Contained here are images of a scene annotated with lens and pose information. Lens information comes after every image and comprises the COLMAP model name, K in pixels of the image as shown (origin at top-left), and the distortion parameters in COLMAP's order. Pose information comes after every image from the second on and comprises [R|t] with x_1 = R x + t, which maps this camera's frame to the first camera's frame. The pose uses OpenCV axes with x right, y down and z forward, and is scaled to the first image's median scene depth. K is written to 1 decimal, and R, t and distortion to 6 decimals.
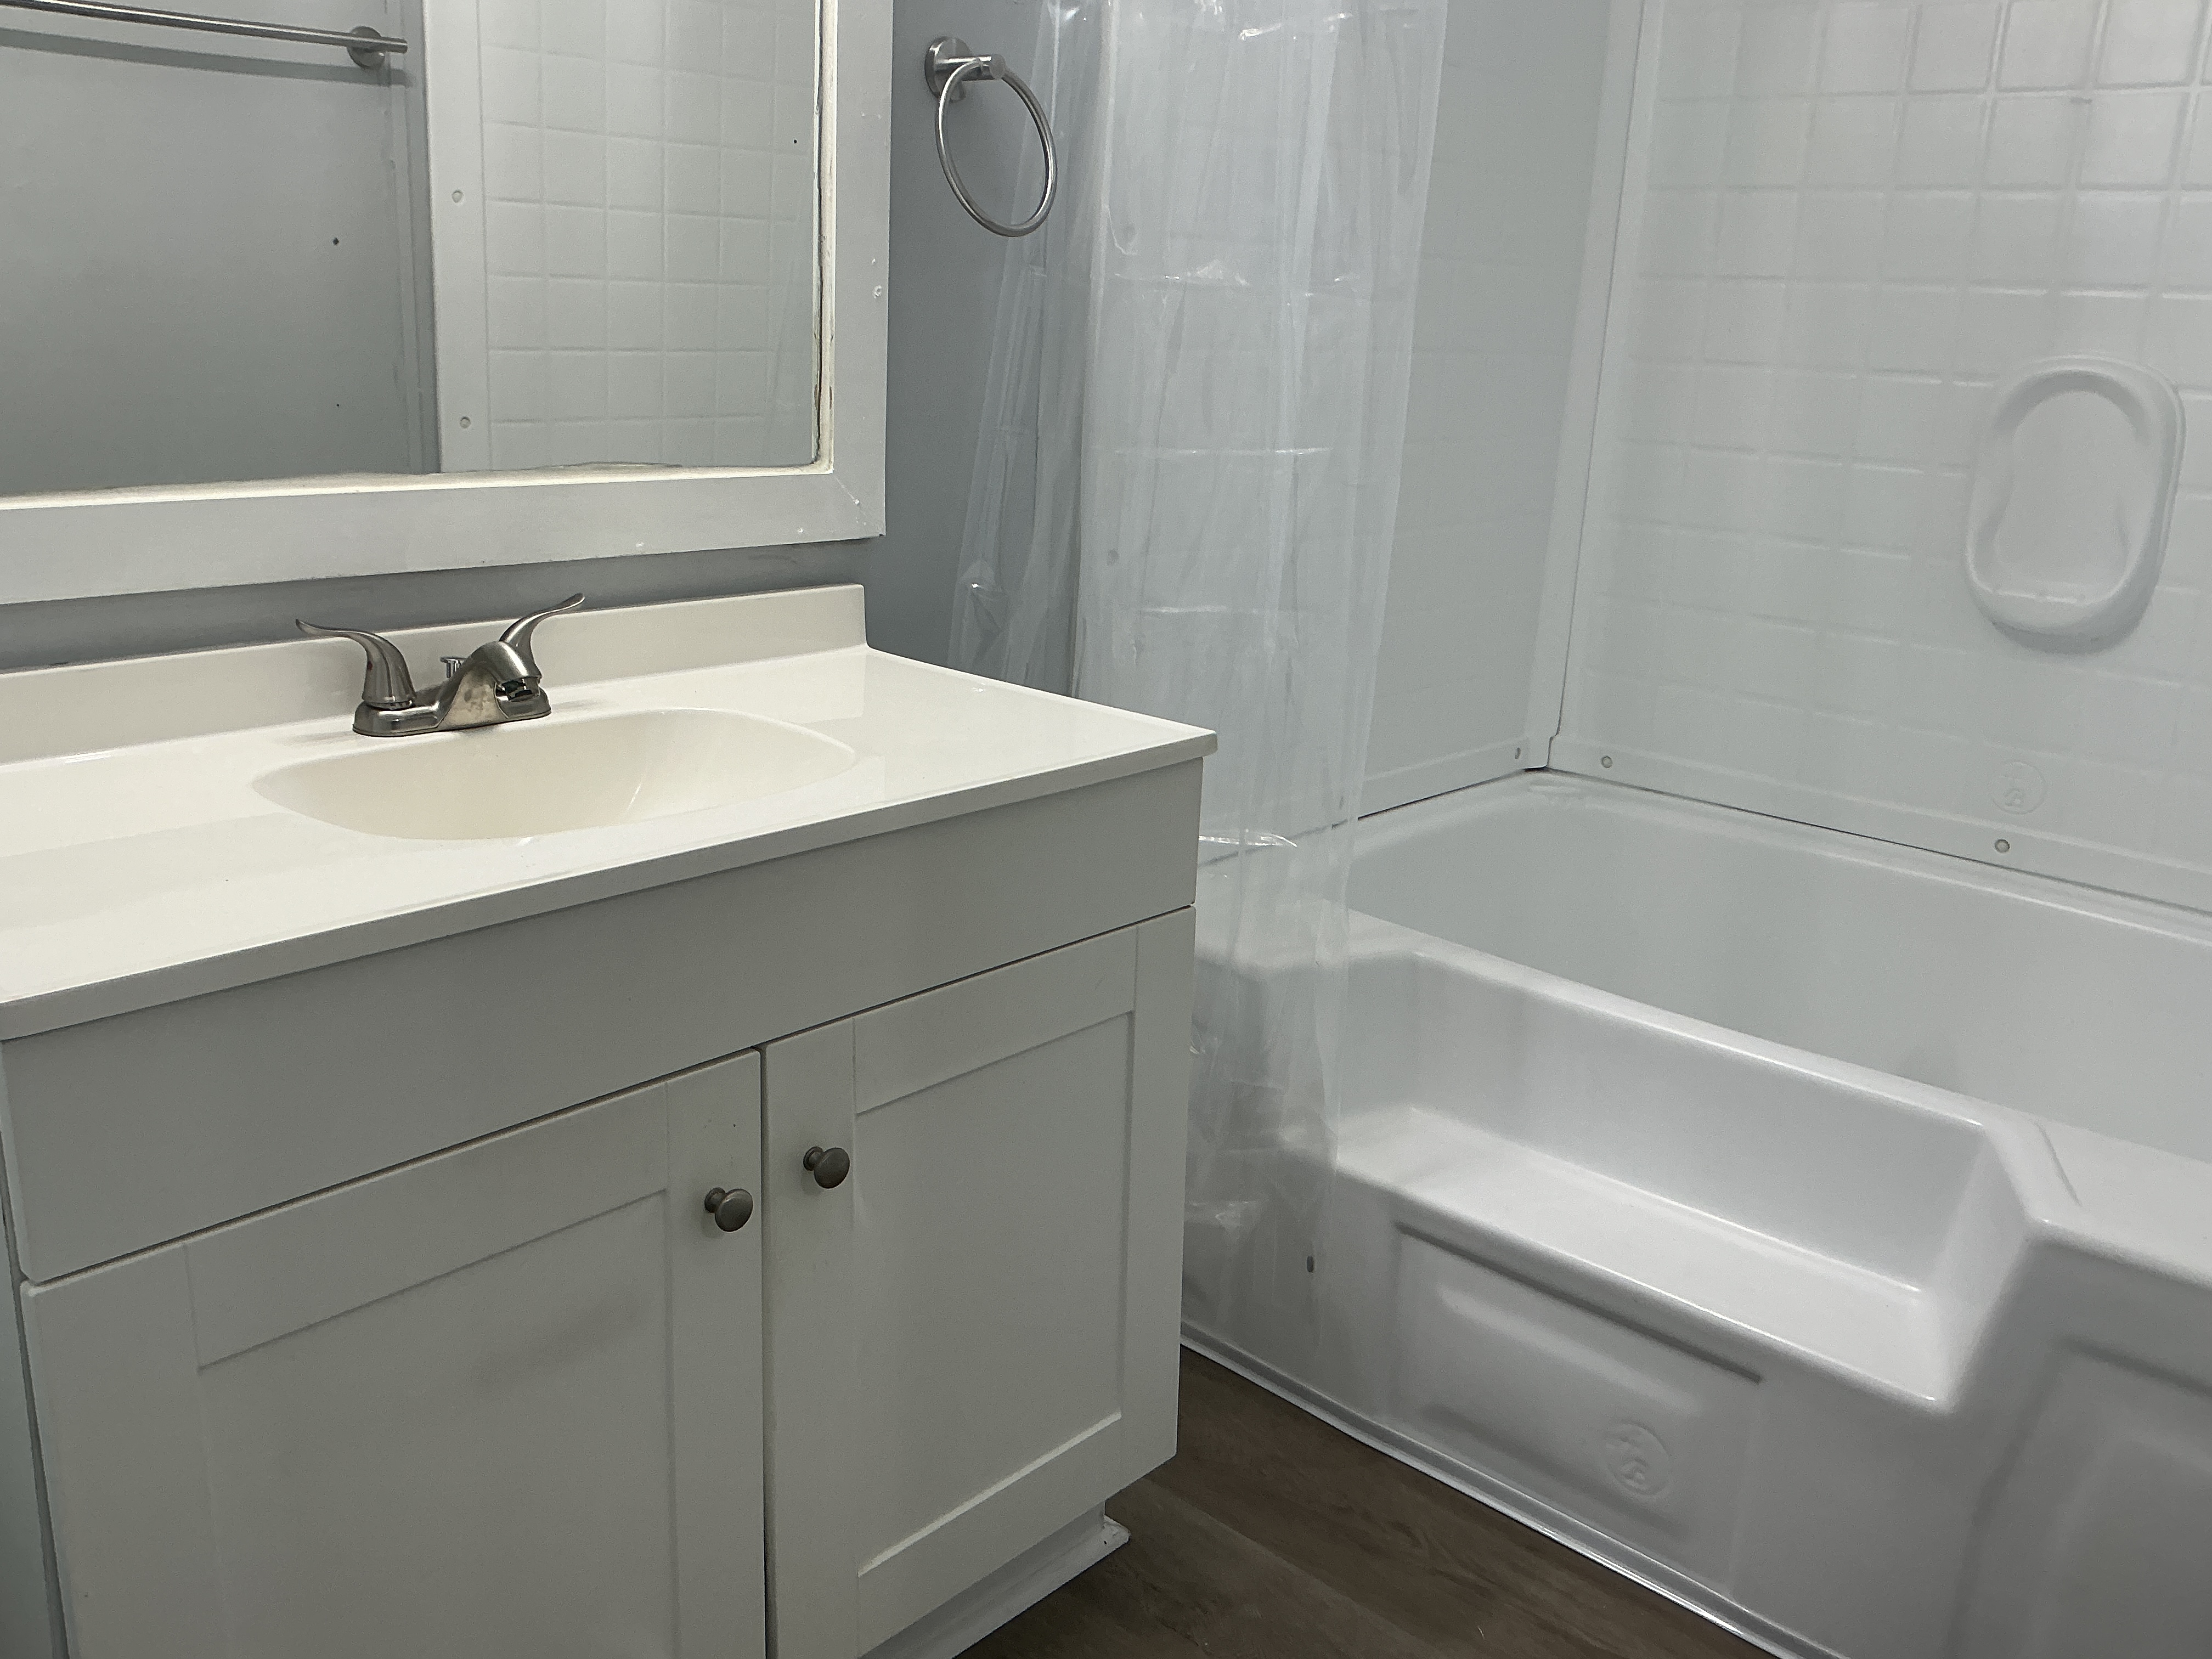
lens RADIAL K [[1866.8, 0, 1107.7], [0, 1866.8, 835.6], [0, 0, 1]] dist [0.105148, -0.196142]
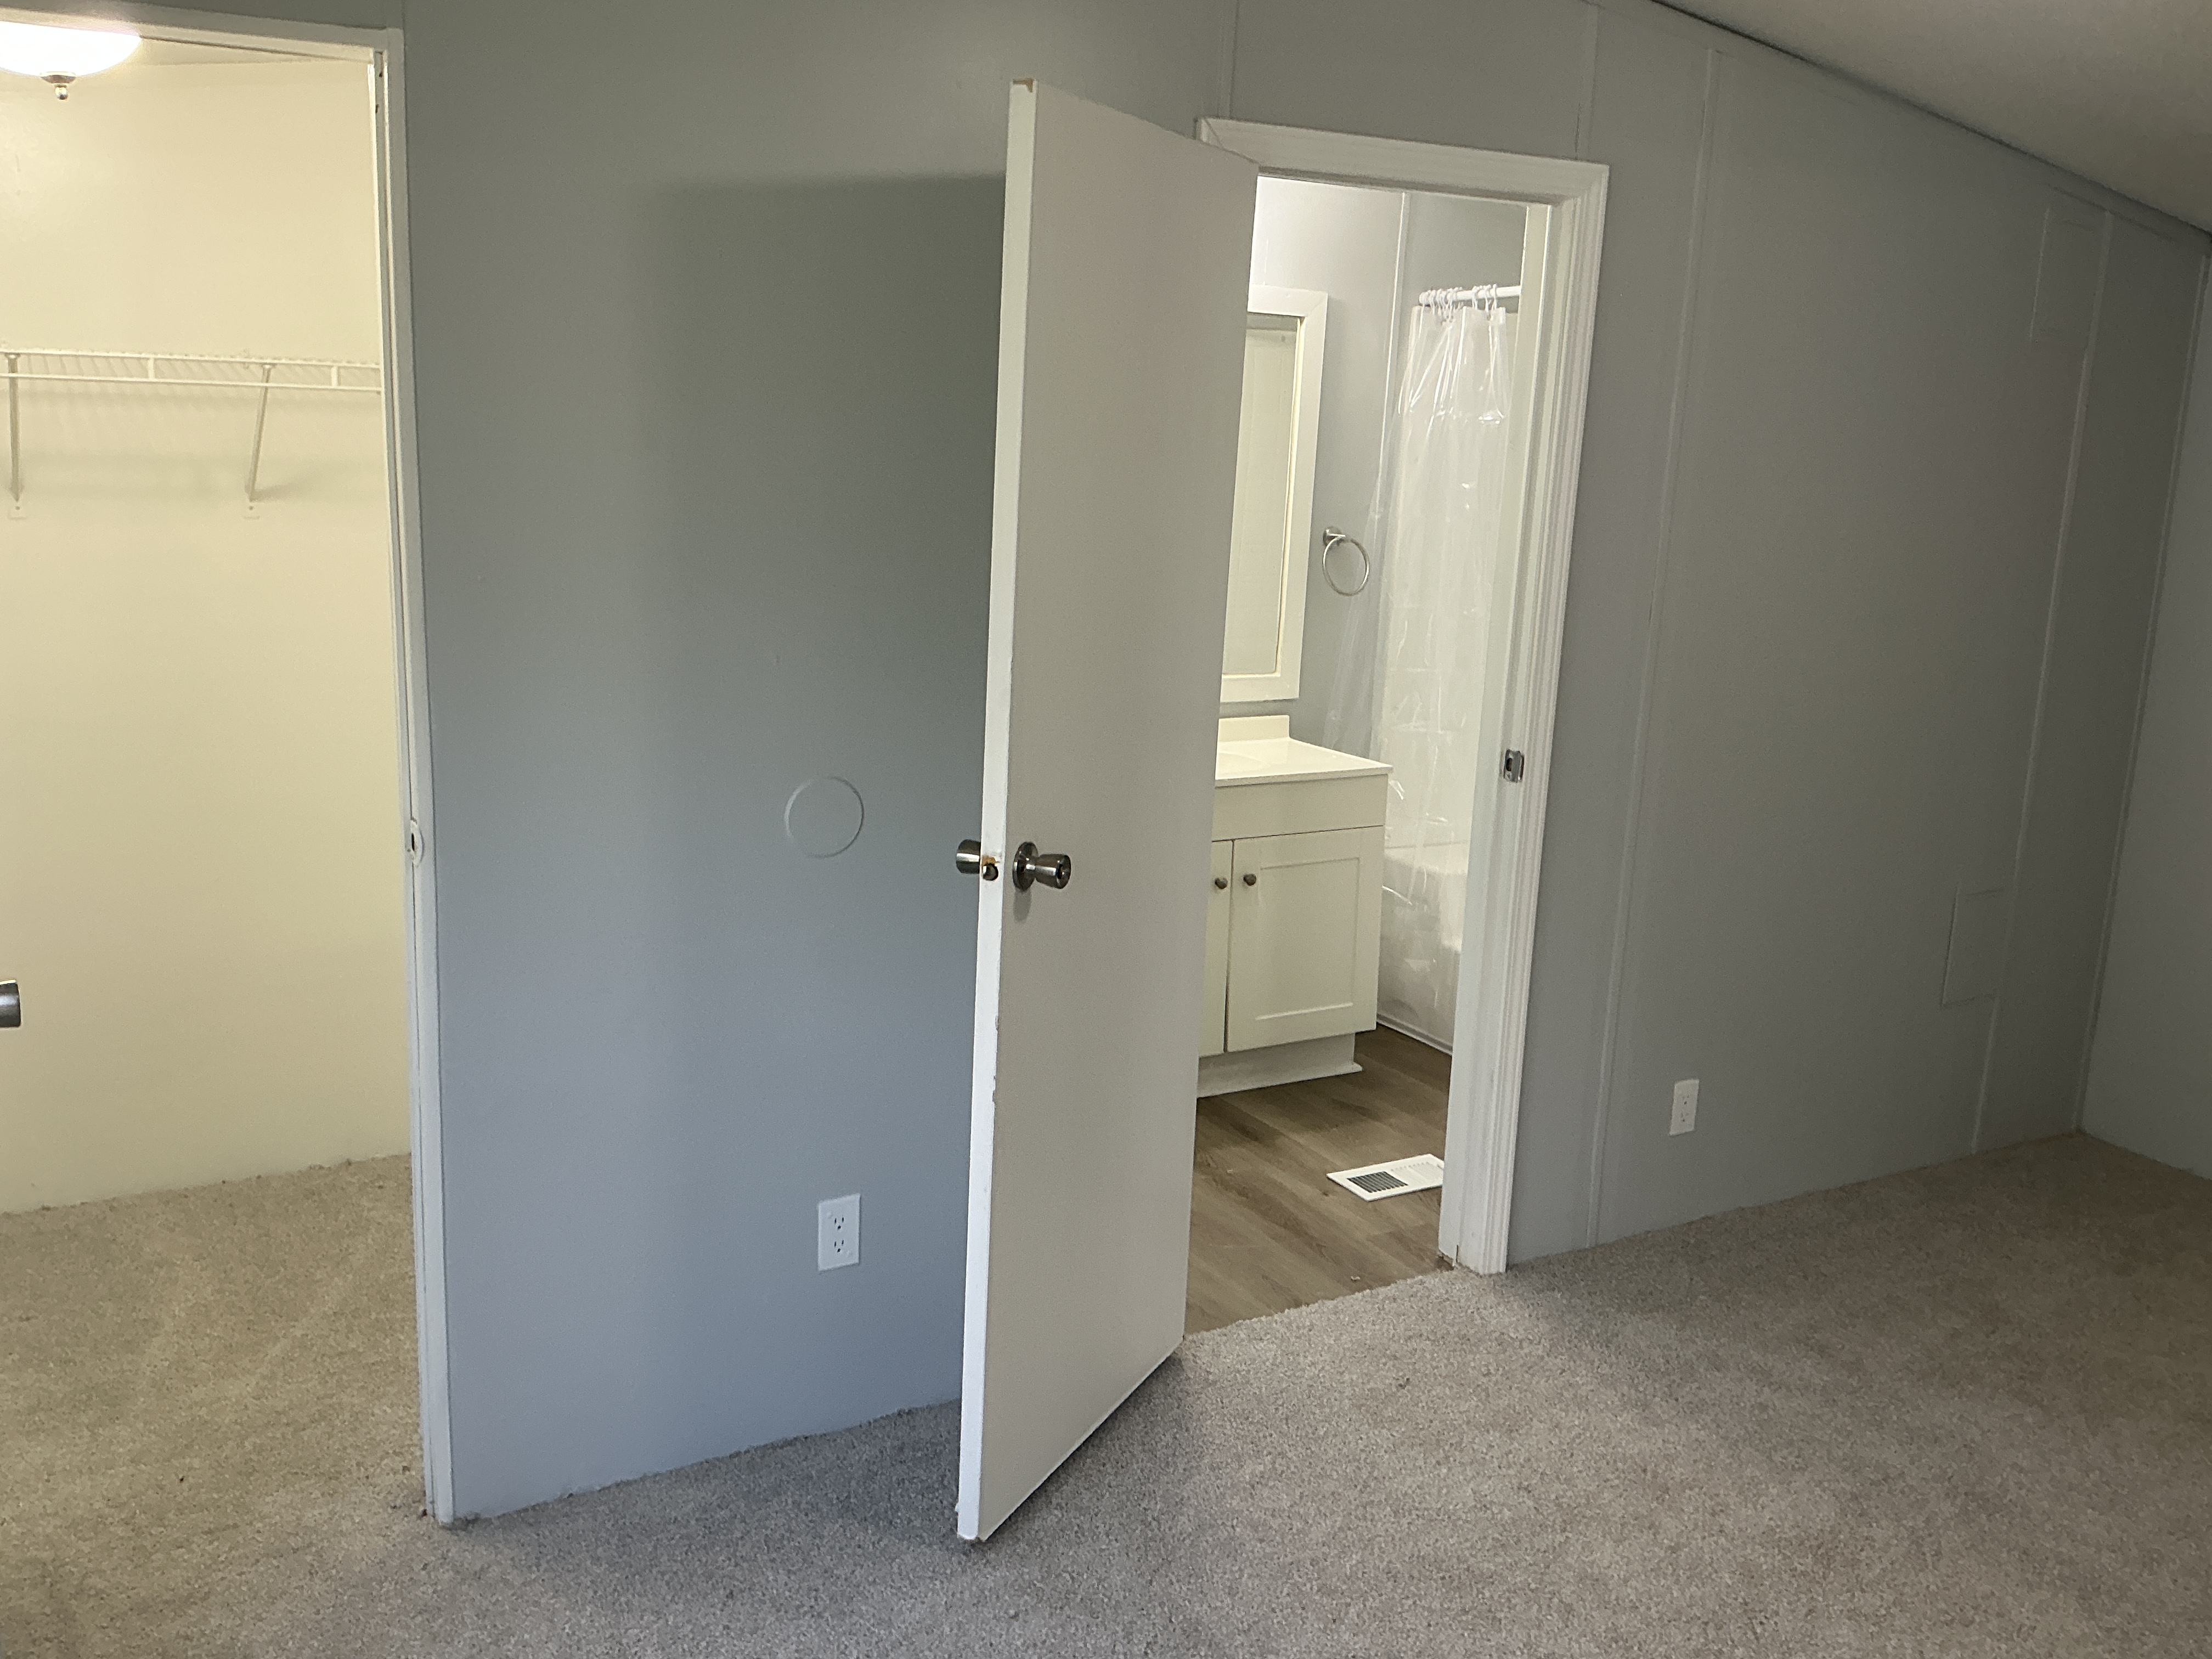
lens RADIAL K [[1866.8, 0, 1120.8], [0, 1866.8, 834.7], [0, 0, 1]] dist [0.105148, -0.196142]
pose [[0.954824, 0.056394, -0.291773, 0.470212], [-0.080213, 0.994295, -0.070316, 0.269656], [0.286143, 0.090543, 0.953899, -1.780928]]
